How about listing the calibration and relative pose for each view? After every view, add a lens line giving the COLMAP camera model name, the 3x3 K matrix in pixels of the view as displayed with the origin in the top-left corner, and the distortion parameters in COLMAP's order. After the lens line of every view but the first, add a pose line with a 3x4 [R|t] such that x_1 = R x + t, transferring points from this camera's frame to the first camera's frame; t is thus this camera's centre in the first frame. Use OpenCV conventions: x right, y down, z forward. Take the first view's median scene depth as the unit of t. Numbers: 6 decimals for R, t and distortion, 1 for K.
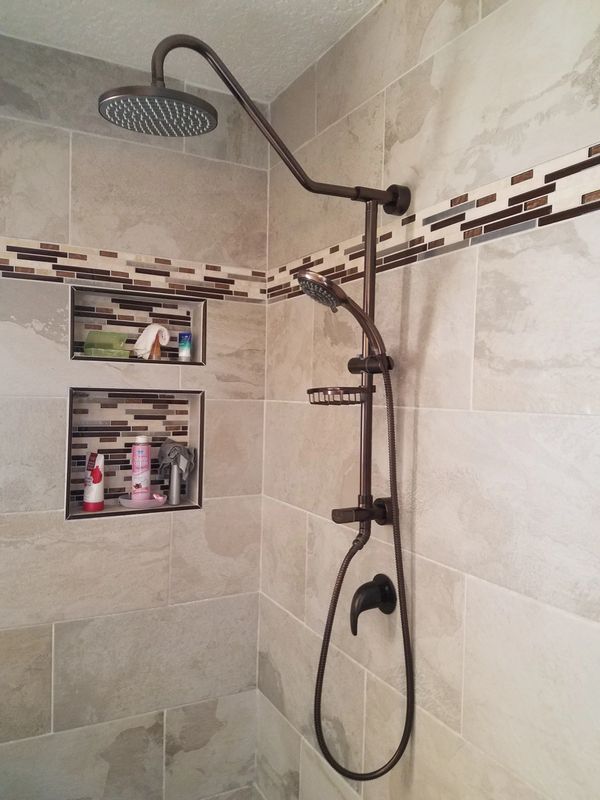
lens RADIAL K [[591.7, 0, 331.6], [0, 591.7, 390.4], [0, 0, 1]] dist [0.007478, -0.032388]
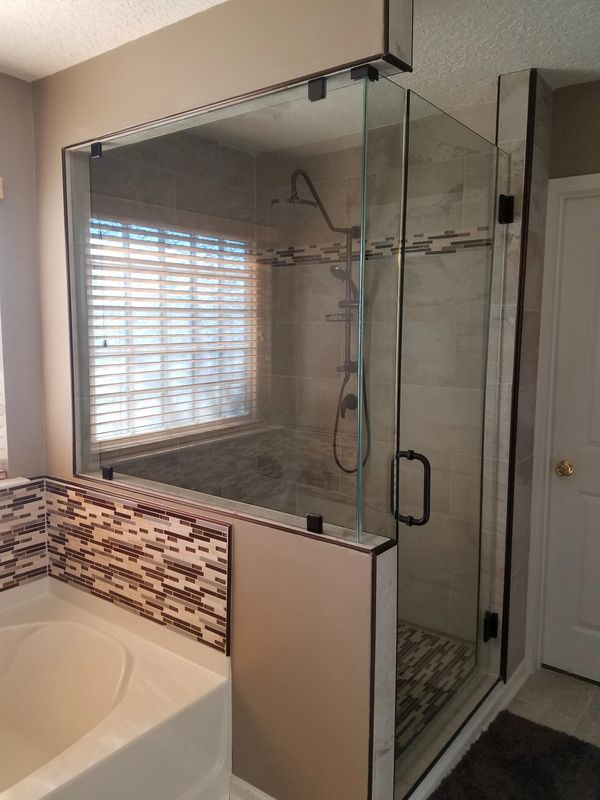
lens RADIAL K [[591.7, 0, 302.8], [0, 591.7, 395.8], [0, 0, 1]] dist [0.007478, -0.032388]
pose [[0.914115, -0.069816, 0.399398, -1.107094], [0.018893, 0.991328, 0.130047, 0.008764], [-0.405014, -0.111333, 0.907507, -1.140005]]
